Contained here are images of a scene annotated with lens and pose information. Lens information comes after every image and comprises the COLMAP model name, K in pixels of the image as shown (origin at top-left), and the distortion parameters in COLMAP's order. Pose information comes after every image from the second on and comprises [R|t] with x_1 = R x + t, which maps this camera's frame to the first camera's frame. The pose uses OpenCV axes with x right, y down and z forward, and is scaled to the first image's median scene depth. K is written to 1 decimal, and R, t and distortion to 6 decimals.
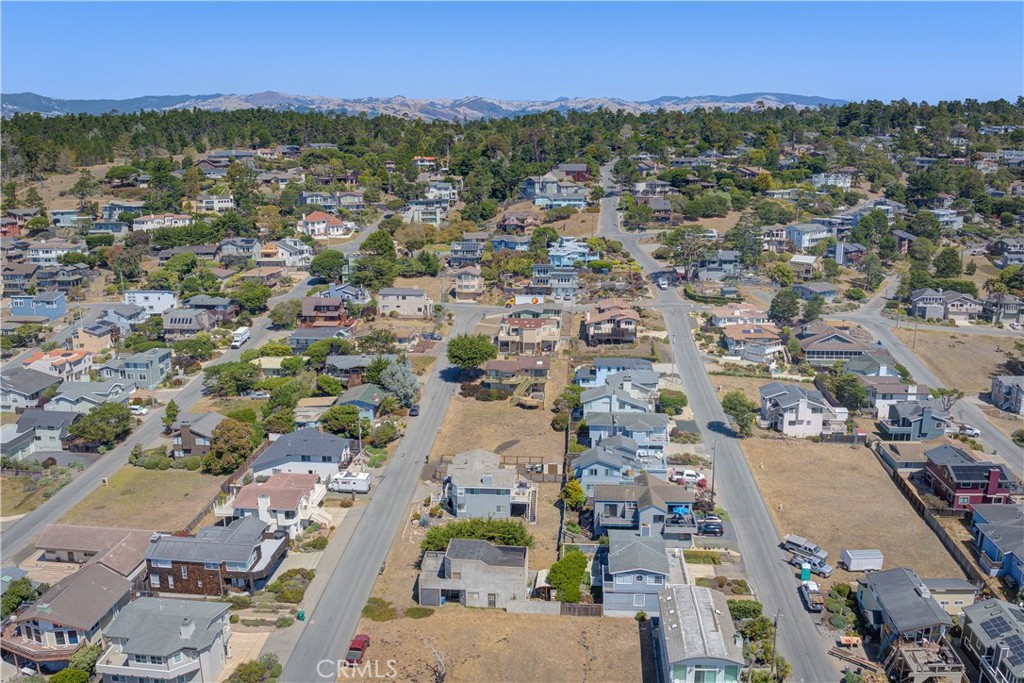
lens RADIAL K [[851.5, 0, 517.2], [0, 851.5, 326.8], [0, 0, 1]] dist [-0.097875, -0.026304]
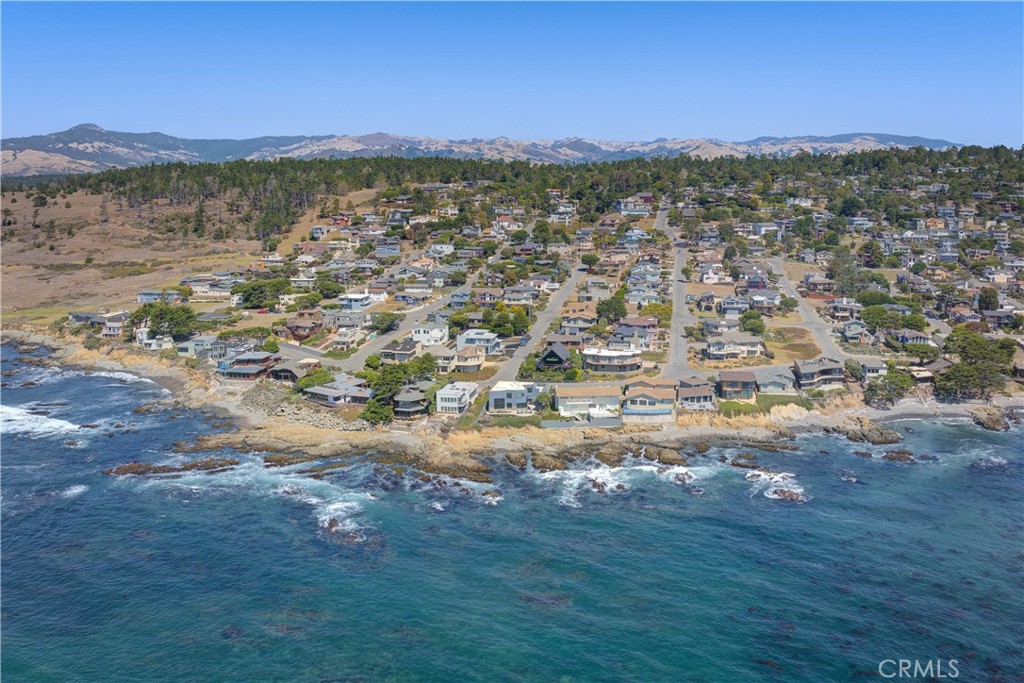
lens RADIAL K [[851.5, 0, 517.2], [0, 851.5, 326.8], [0, 0, 1]] dist [-0.097875, -0.026304]
pose [[0.993449, 0.017598, -0.112911, 0.009369], [-0.022690, 0.998775, -0.043971, 0.163102], [0.111999, 0.046245, 0.992632, -0.729256]]
